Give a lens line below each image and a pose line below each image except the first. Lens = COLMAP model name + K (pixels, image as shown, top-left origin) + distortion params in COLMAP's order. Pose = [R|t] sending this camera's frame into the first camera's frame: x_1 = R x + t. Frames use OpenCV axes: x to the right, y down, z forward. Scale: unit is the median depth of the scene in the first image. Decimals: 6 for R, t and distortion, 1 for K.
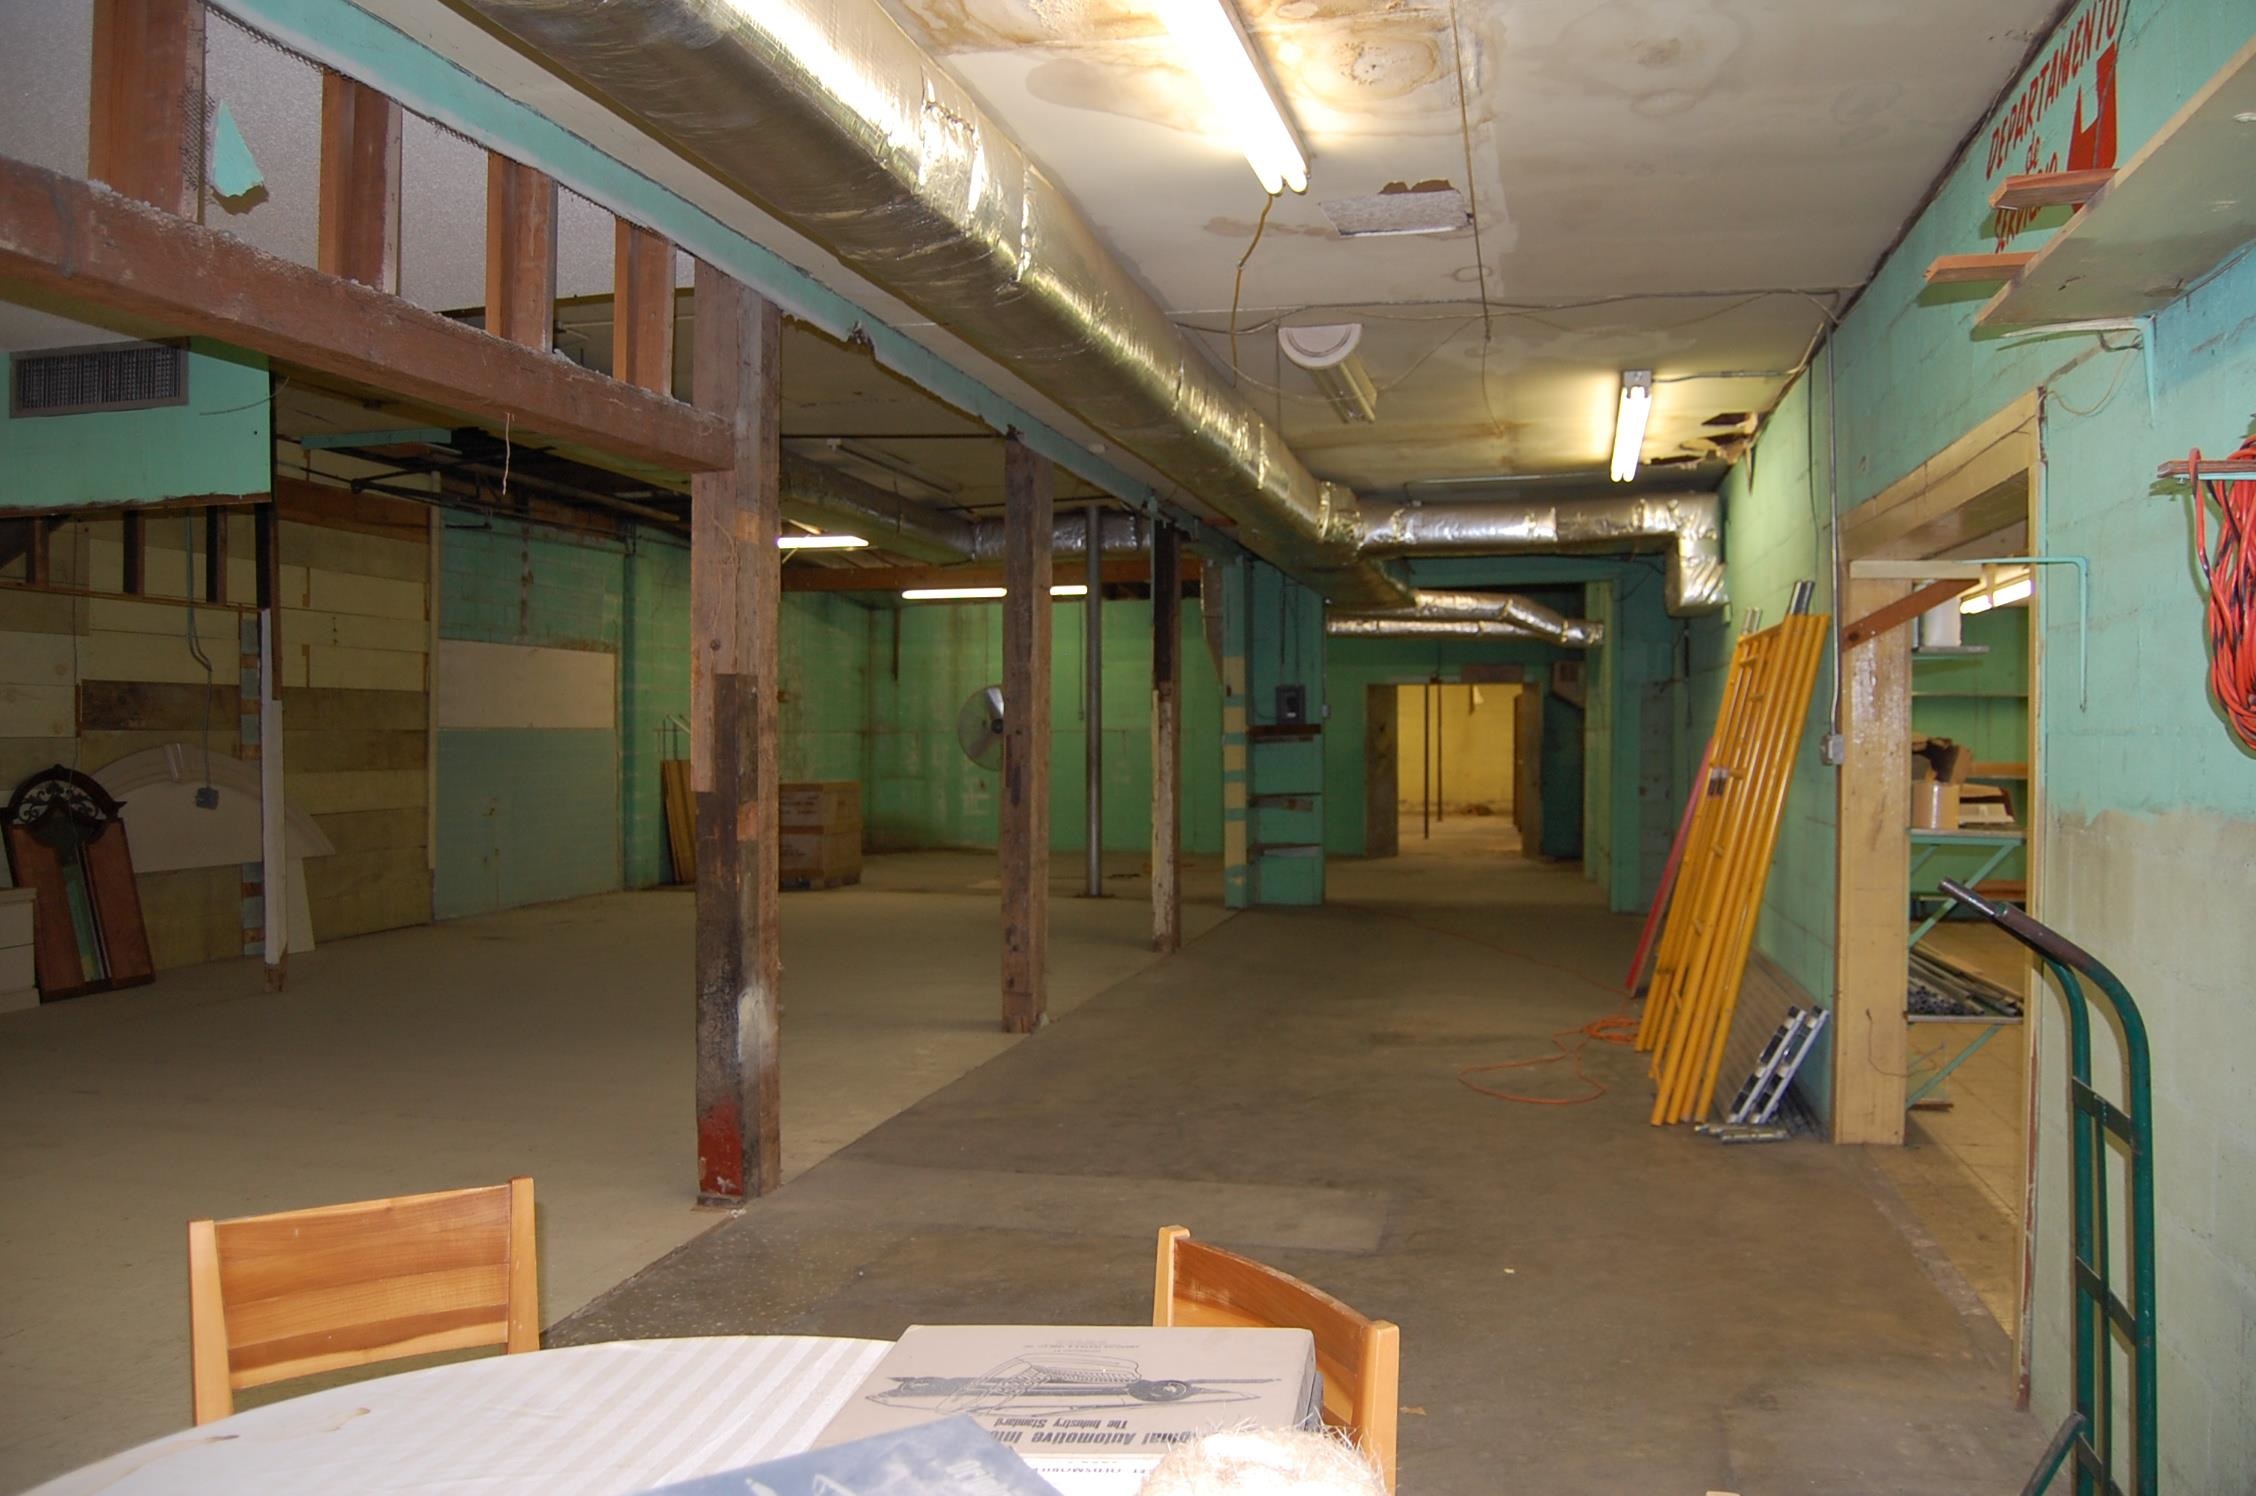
lens RADIAL K [[1761.8, 0, 1147.6], [0, 1761.8, 750.9], [0, 0, 1]] dist [-0.097331, 0.044181]
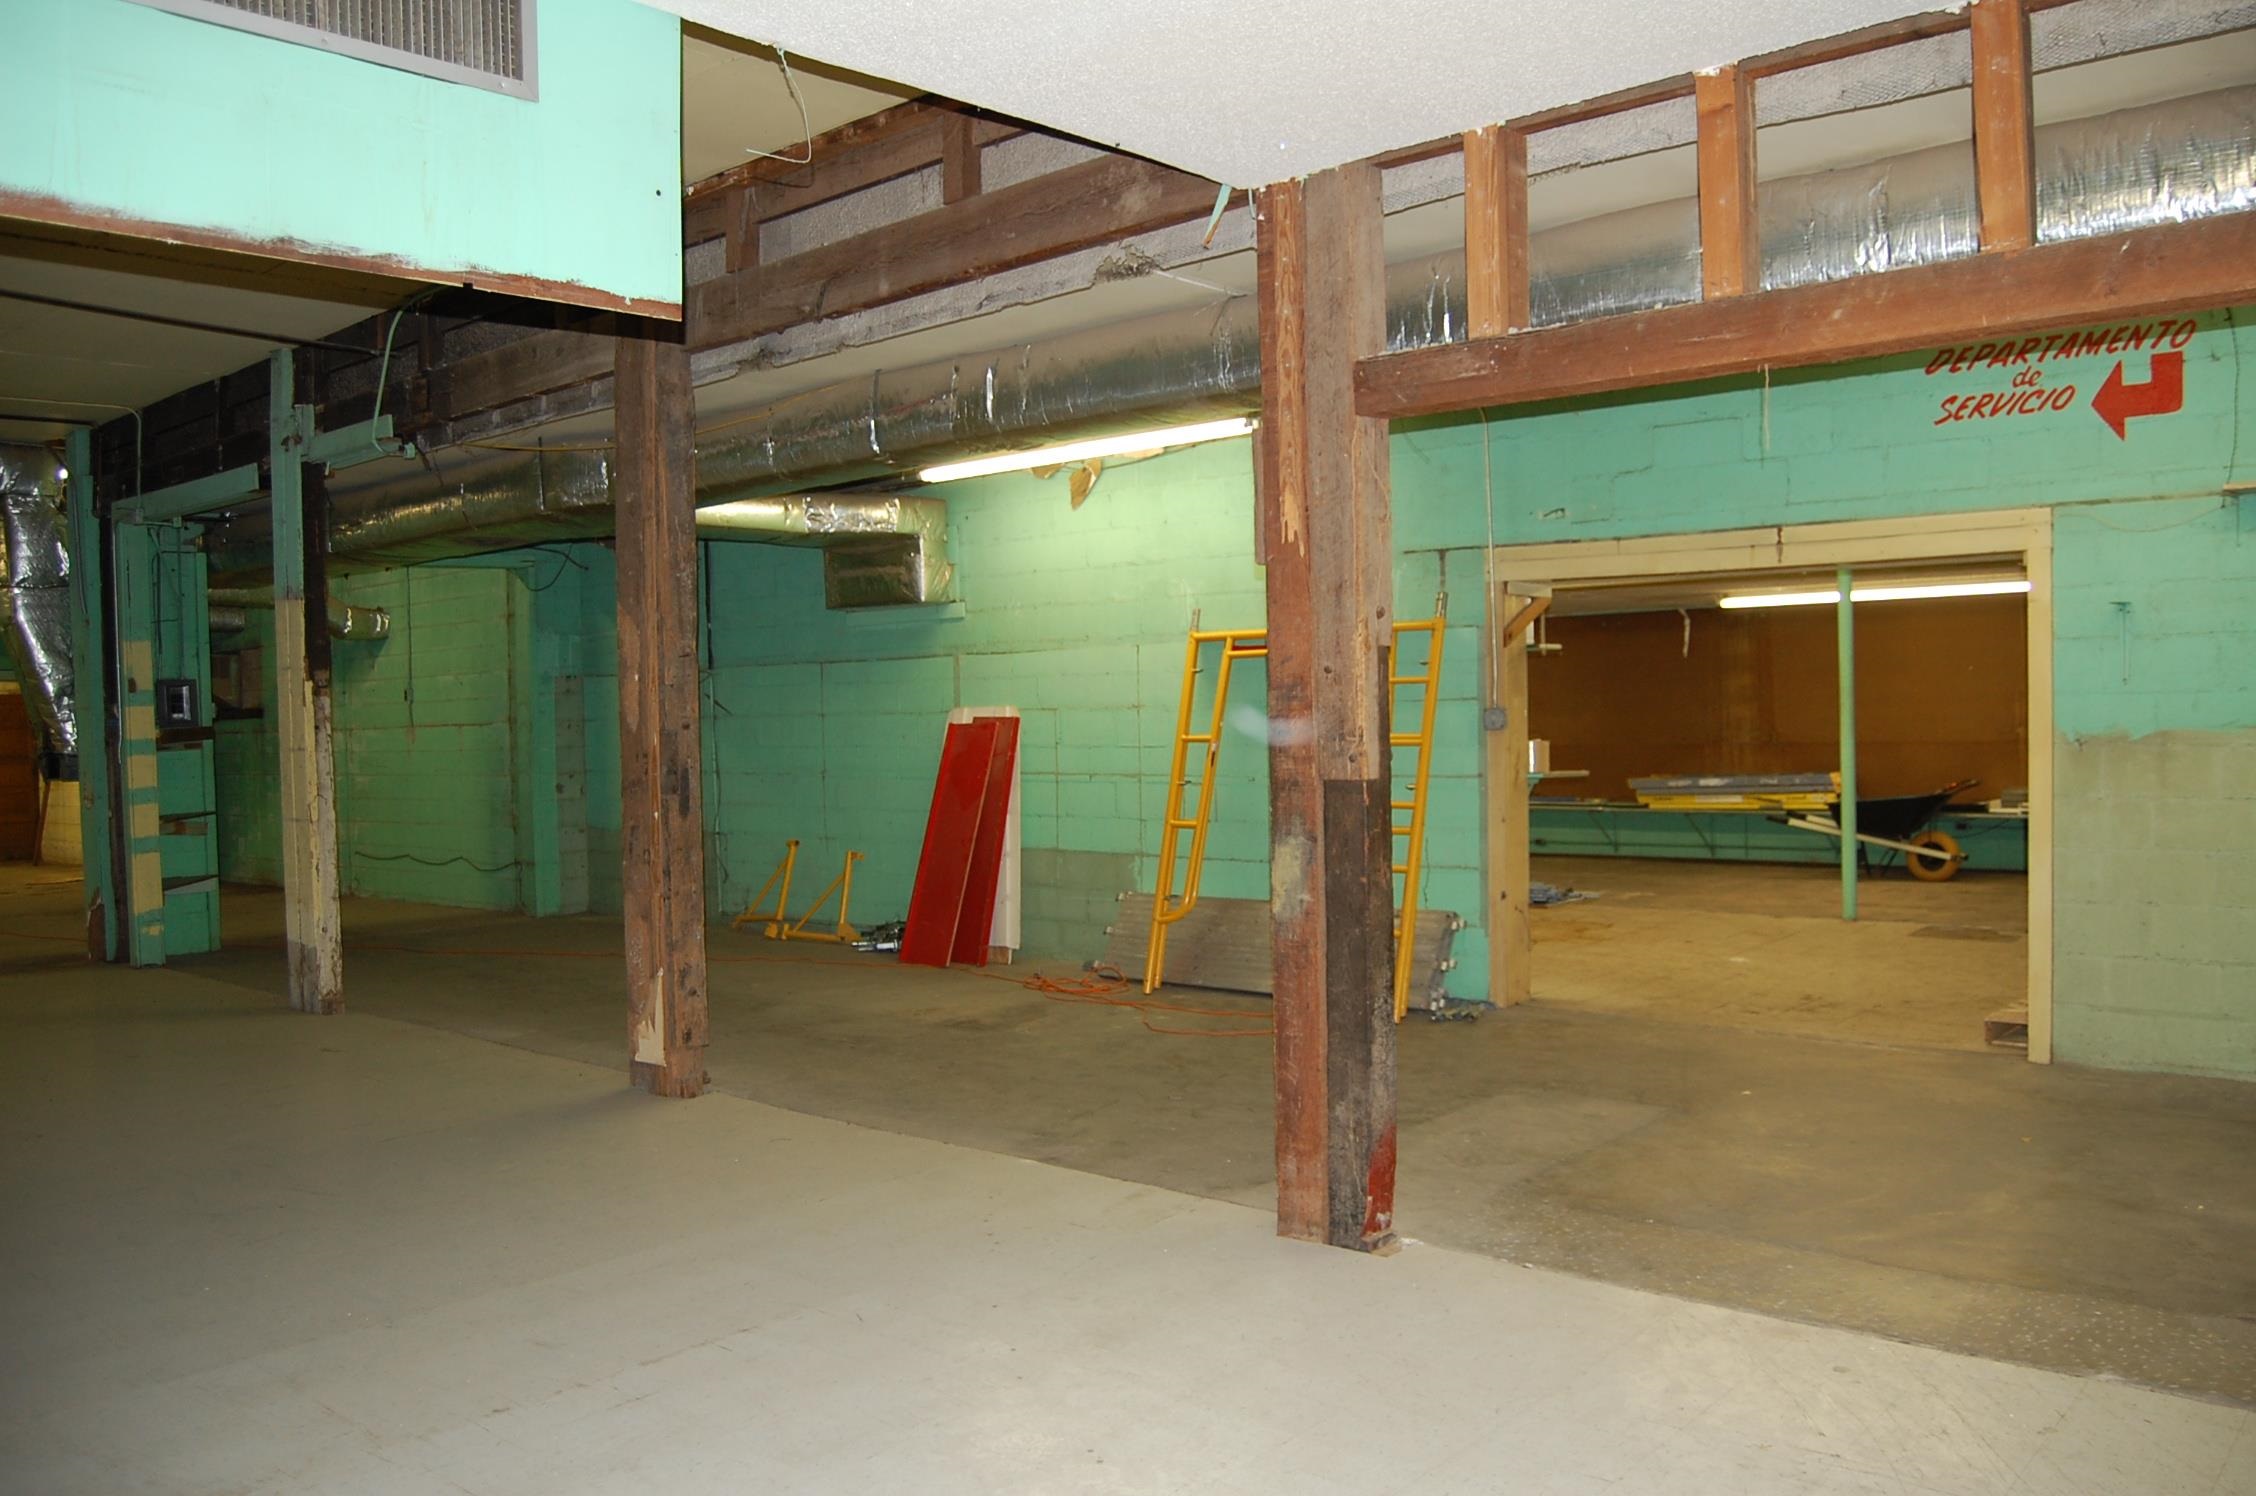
lens RADIAL K [[1761.8, 0, 1138.7], [0, 1761.8, 750.1], [0, 0, 1]] dist [-0.097331, 0.044181]
pose [[0.465719, -0.030887, 0.884393, -0.419913], [0.033368, 0.999293, 0.017329, -0.004085], [-0.884303, 0.021440, 0.466421, 0.267135]]
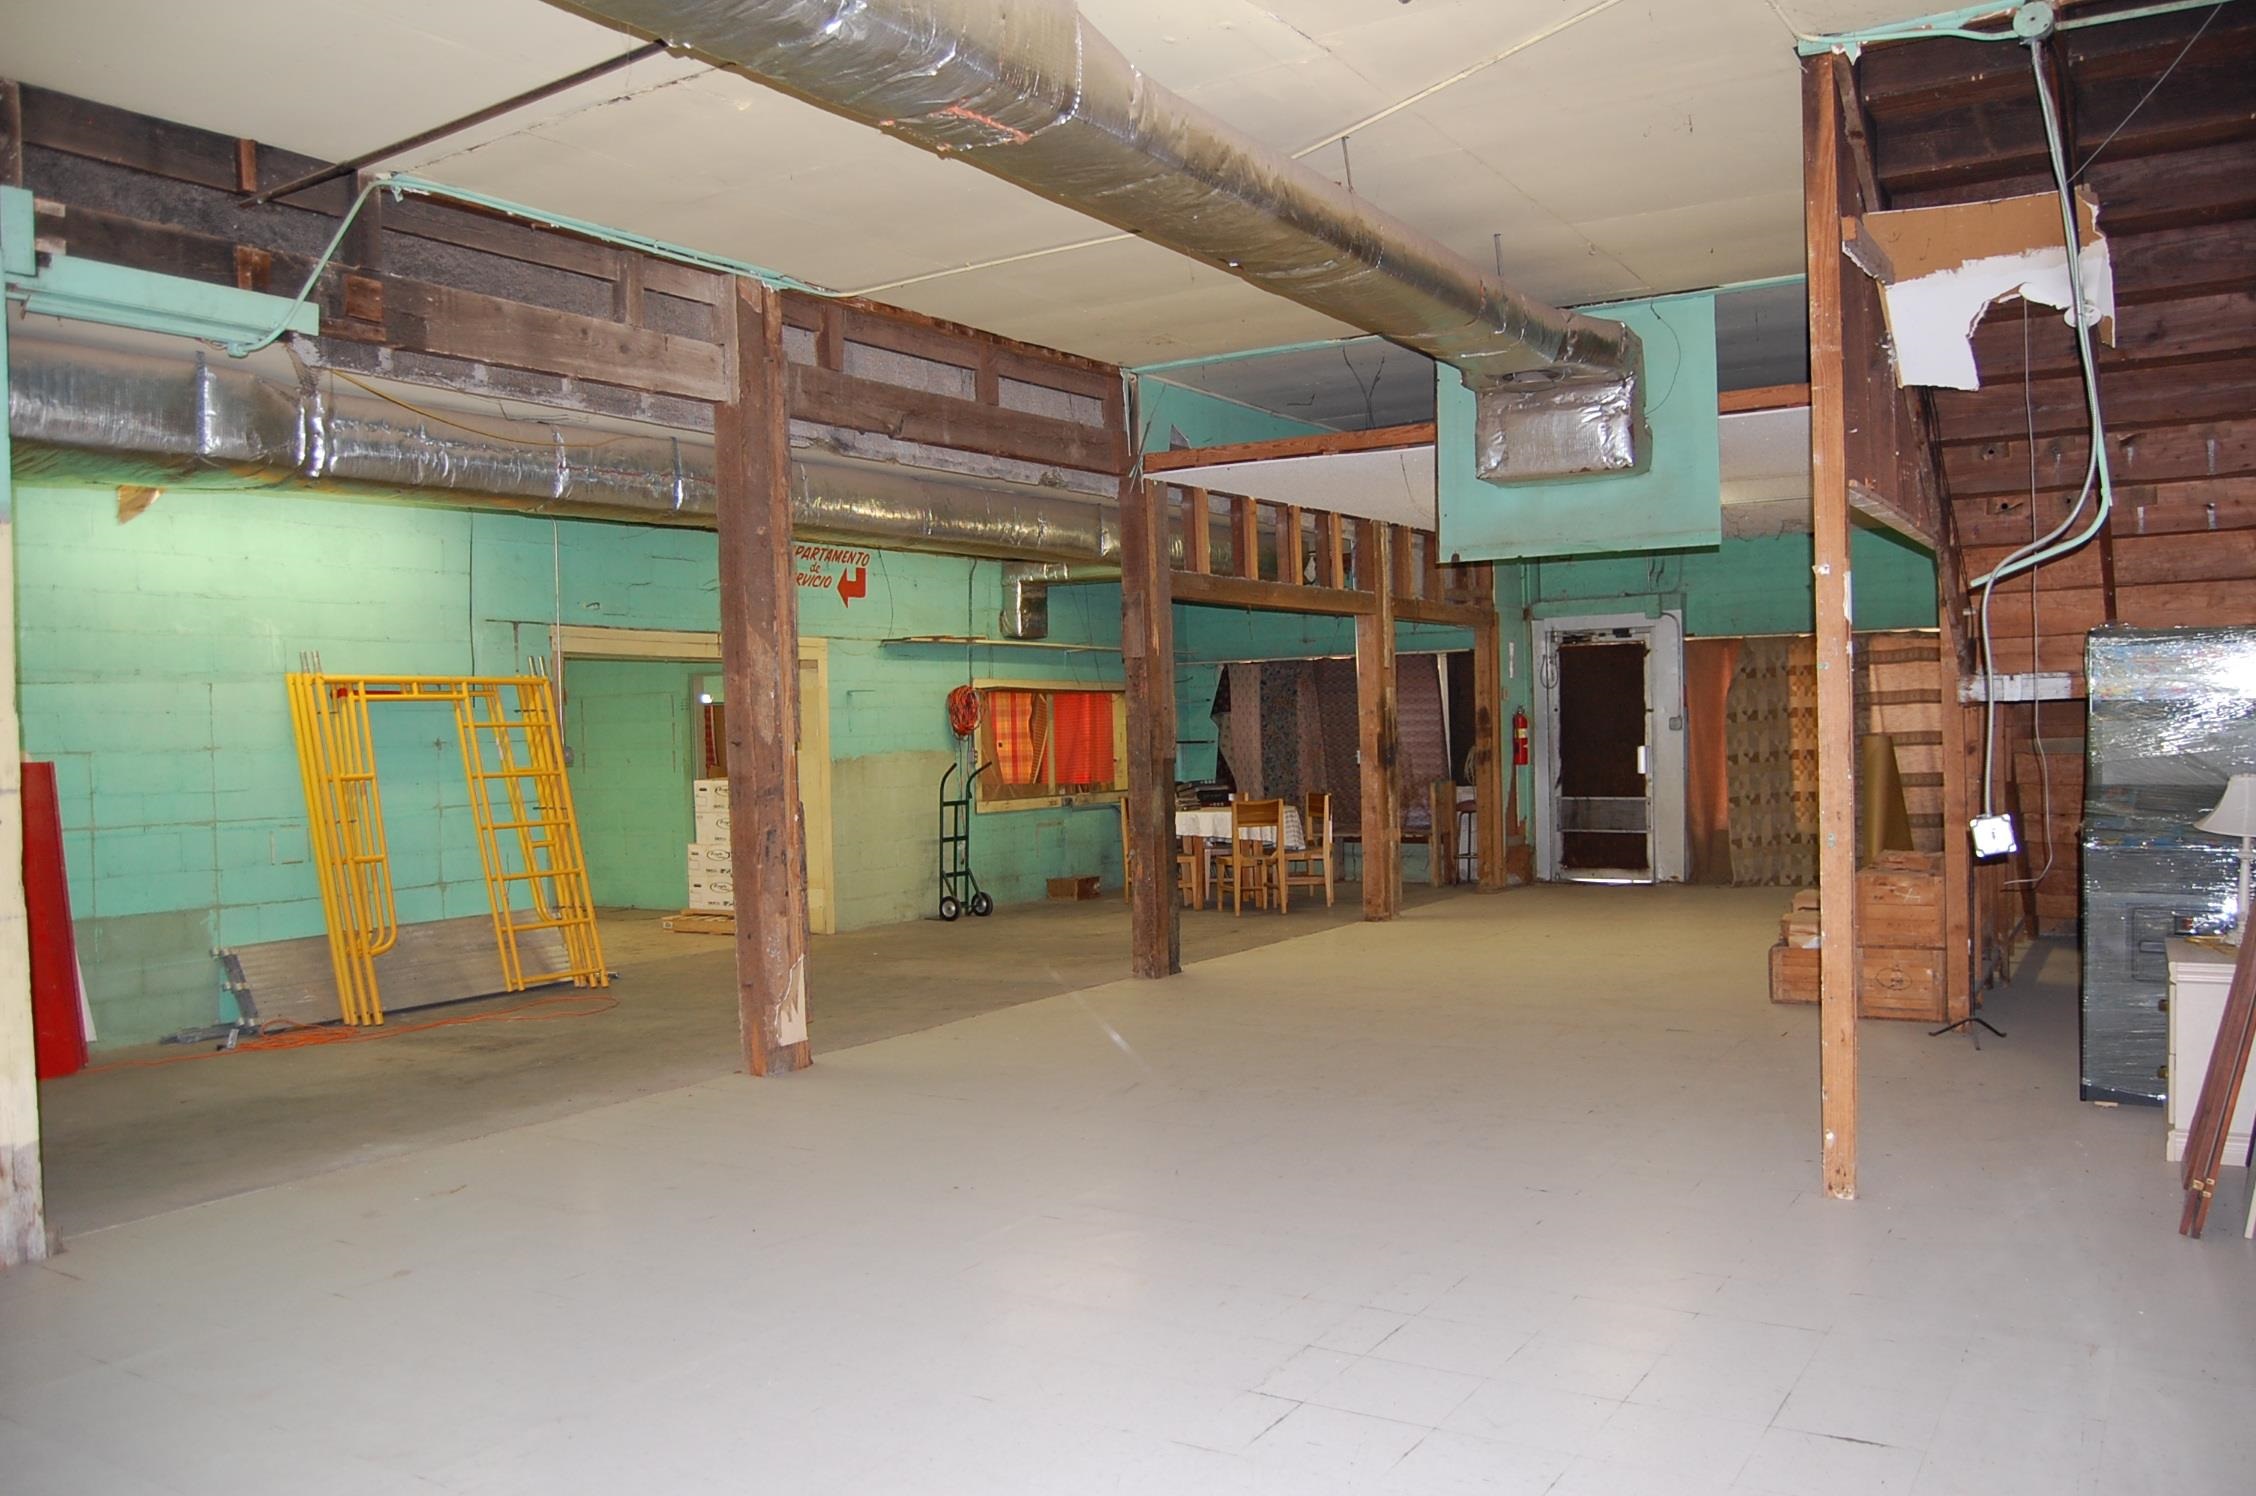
lens RADIAL K [[1761.8, 0, 1148.4], [0, 1761.8, 756.5], [0, 0, 1]] dist [-0.097331, 0.044181]
pose [[-0.946328, 0.021599, 0.322485, -0.335209], [0.032367, 0.999082, 0.028063, -0.013215], [-0.321582, 0.036995, -0.946159, 1.098573]]
